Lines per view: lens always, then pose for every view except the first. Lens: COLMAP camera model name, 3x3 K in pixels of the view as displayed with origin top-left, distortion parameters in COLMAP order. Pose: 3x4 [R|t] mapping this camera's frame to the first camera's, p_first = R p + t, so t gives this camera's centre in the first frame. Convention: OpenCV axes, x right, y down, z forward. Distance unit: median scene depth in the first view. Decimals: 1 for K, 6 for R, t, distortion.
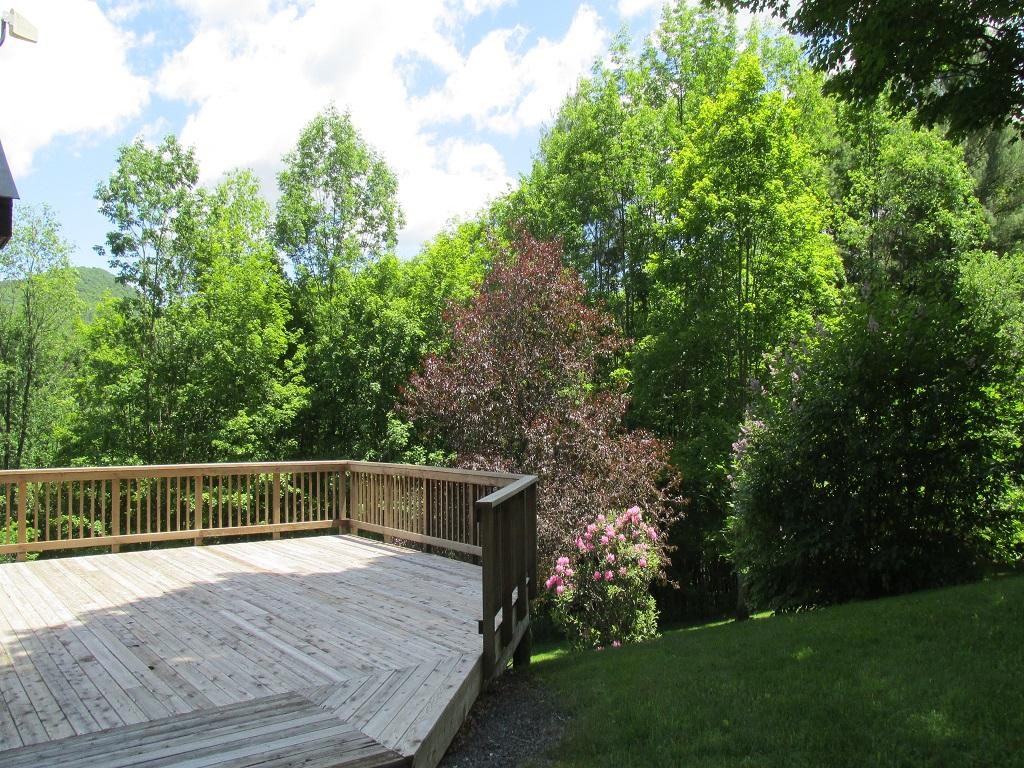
lens RADIAL K [[860.5, 0, 512.0], [0, 860.5, 384.0], [0, 0, 1]] dist [-0.013370, 0.001366]
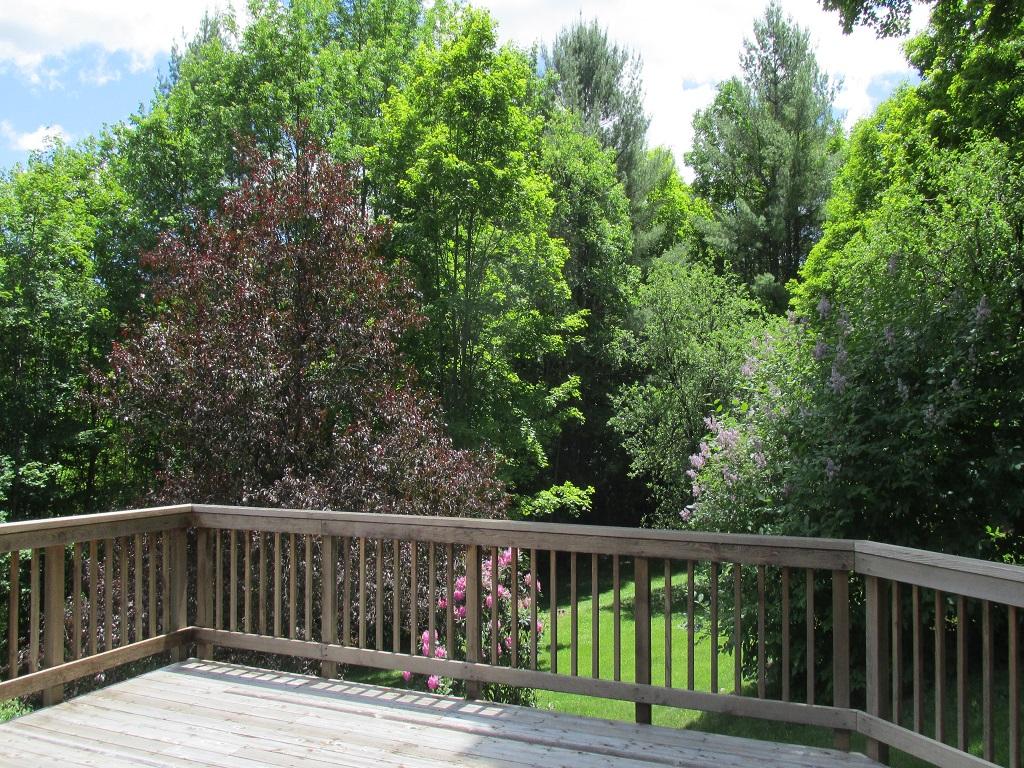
lens RADIAL K [[860.5, 0, 512.0], [0, 860.5, 384.0], [0, 0, 1]] dist [-0.013370, 0.001366]
pose [[0.855283, 0.036057, 0.516905, -0.128148], [-0.034501, 0.999325, -0.012621, 0.010458], [-0.517011, -0.007040, 0.855950, 0.225614]]
